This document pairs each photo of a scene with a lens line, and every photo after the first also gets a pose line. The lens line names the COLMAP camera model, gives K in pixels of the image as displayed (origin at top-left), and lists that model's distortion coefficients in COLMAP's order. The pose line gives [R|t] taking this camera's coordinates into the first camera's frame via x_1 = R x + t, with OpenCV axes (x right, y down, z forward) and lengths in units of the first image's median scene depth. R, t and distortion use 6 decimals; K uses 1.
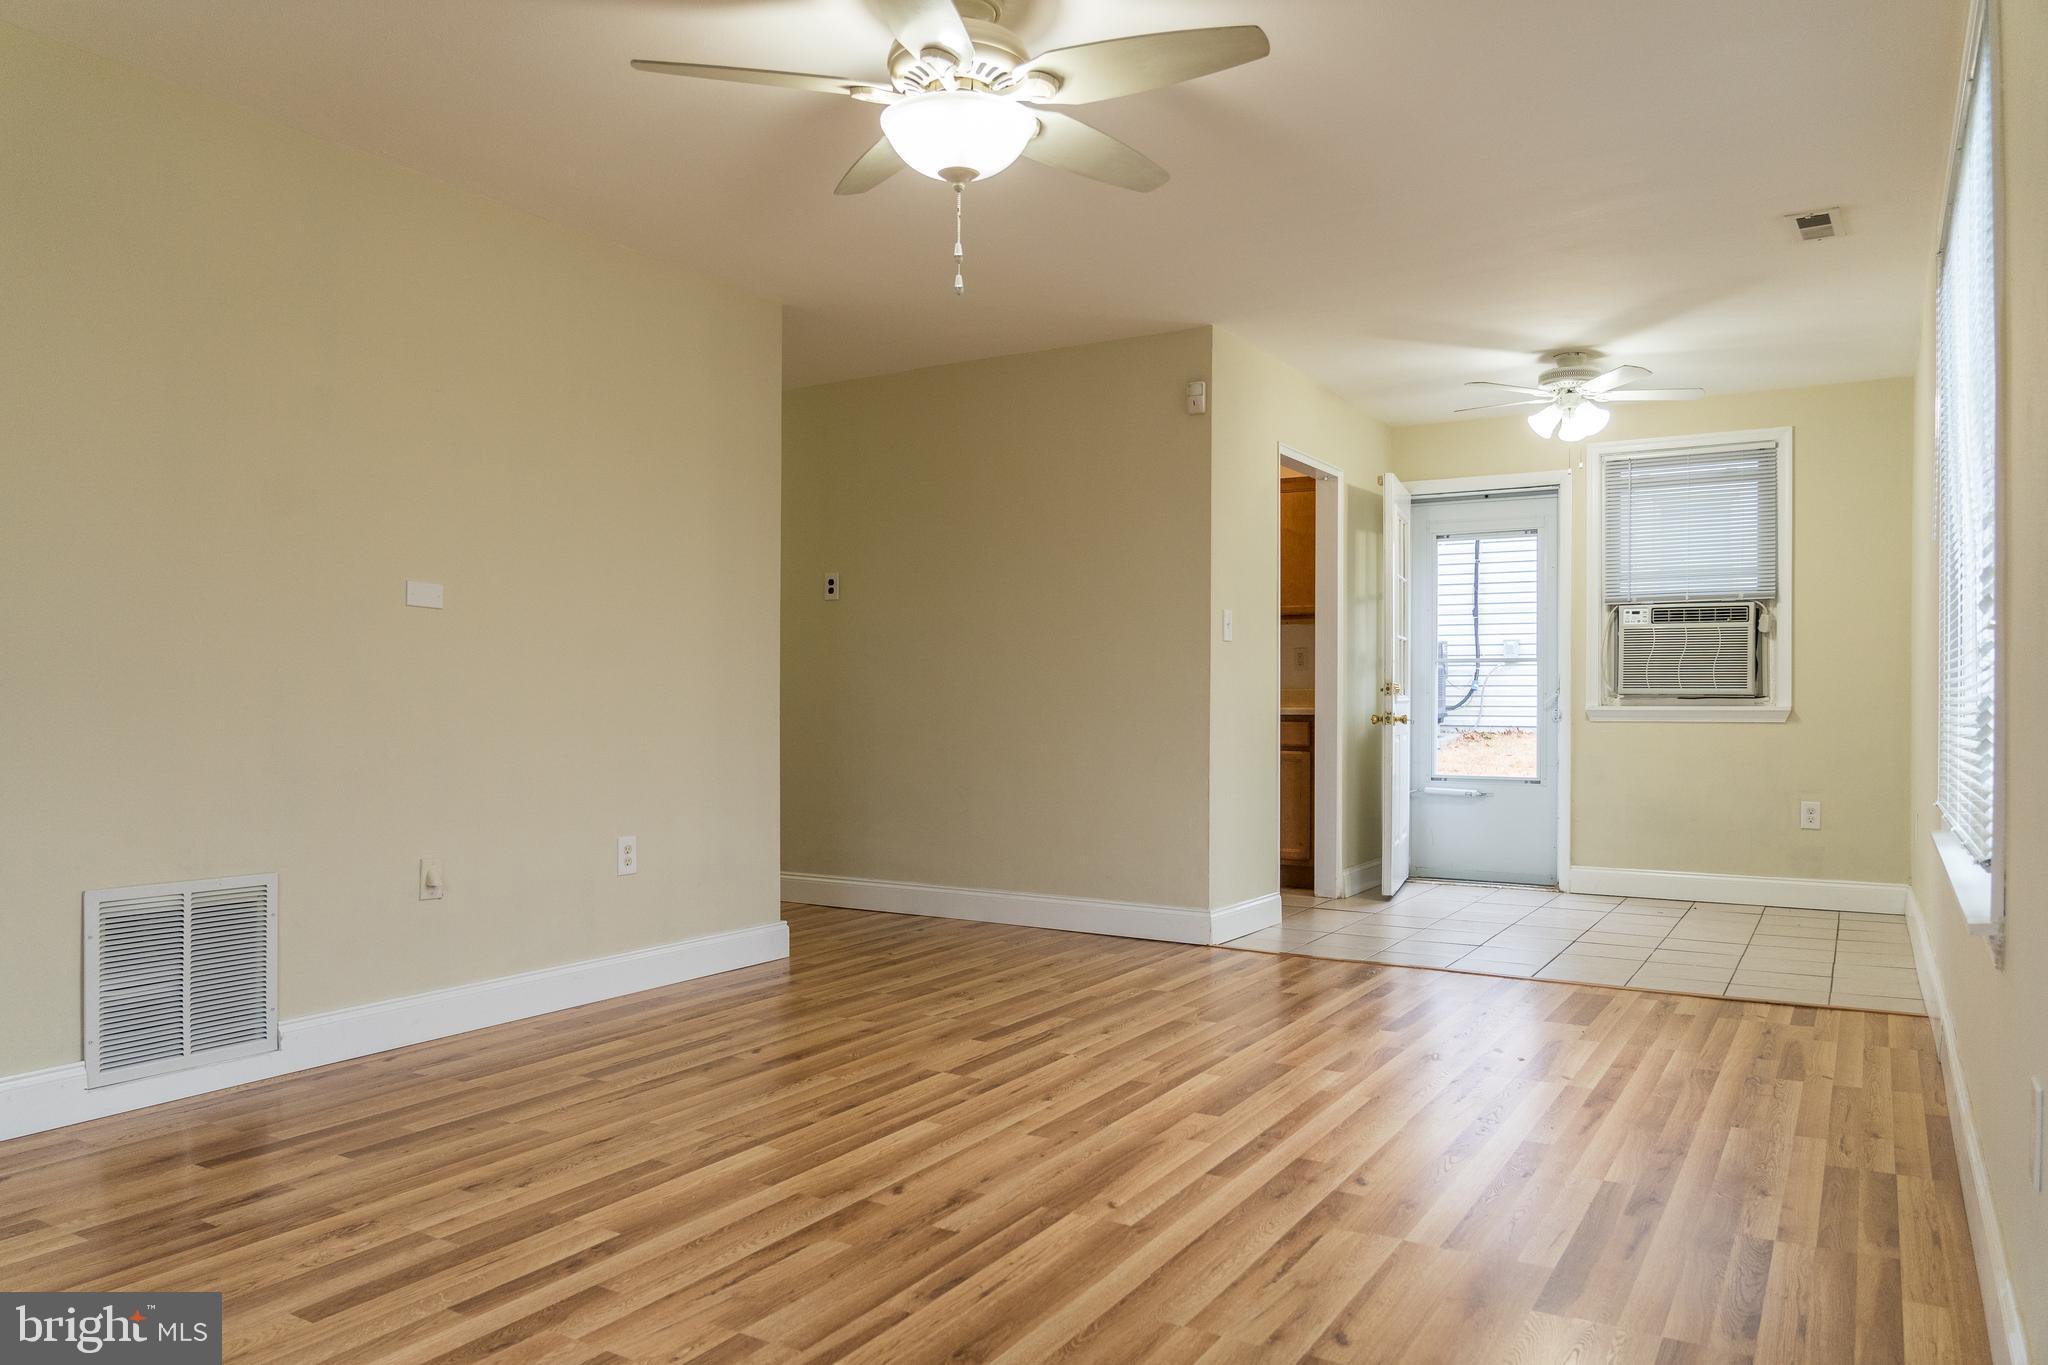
lens RADIAL K [[1421.7, 0, 1027.2], [0, 1421.7, 619.7], [0, 0, 1]] dist [-0.017773, 0.004287]
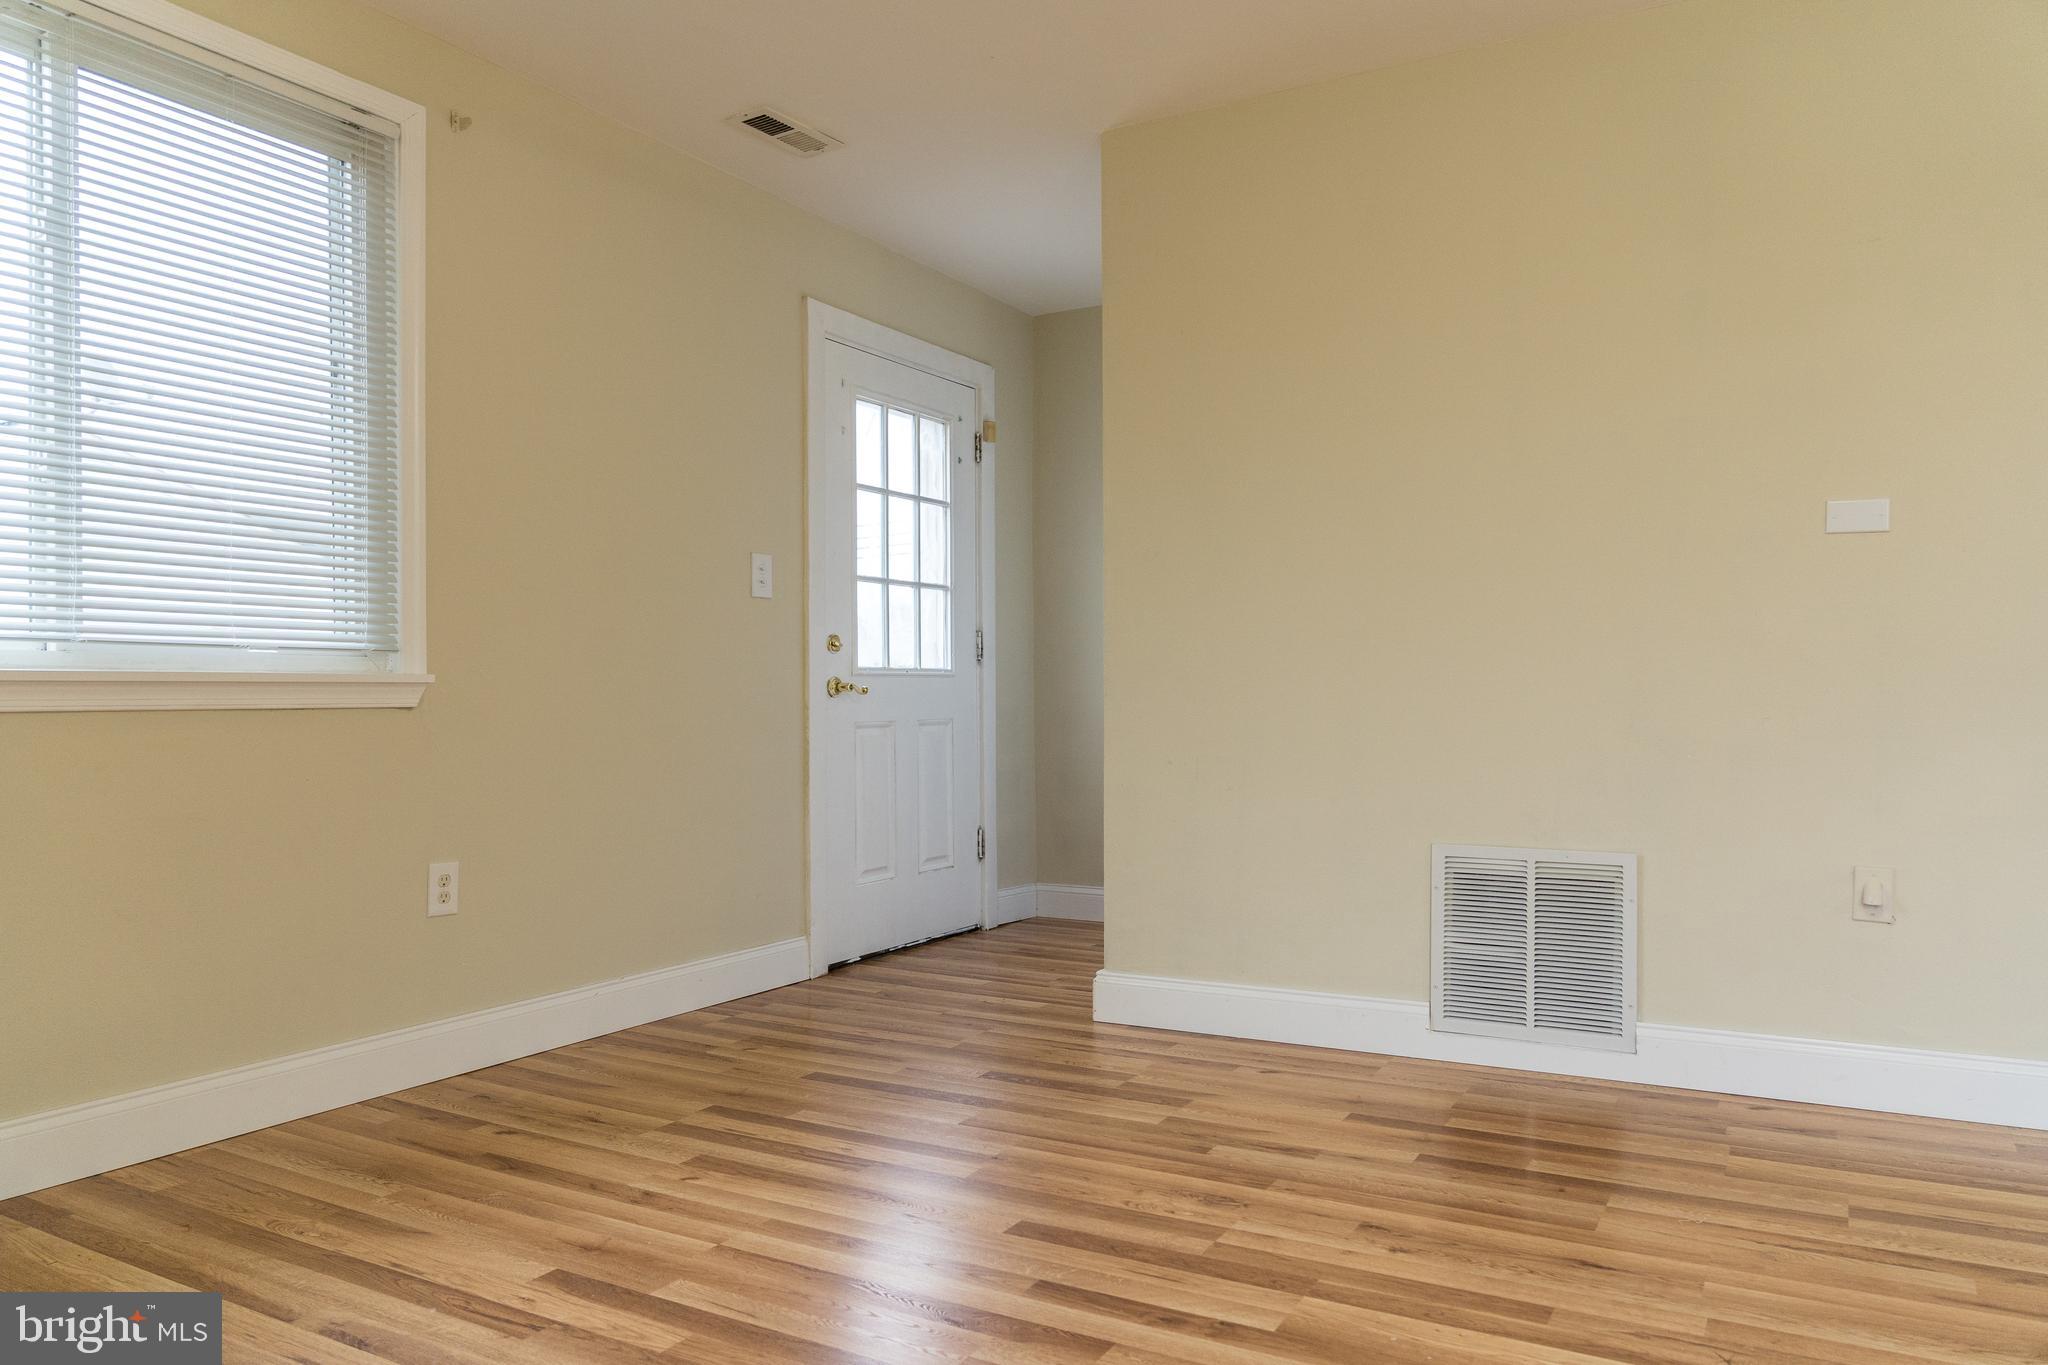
lens RADIAL K [[1389.9, 0, 1024.0], [0, 1389.9, 682.5], [0, 0, 1]] dist [-0.007935, -0.001359]
pose [[0.028662, -0.008593, -0.999552, 0.366751], [0.063620, 0.997951, -0.006755, 0.059756], [0.997563, -0.063398, 0.029150, 0.674340]]
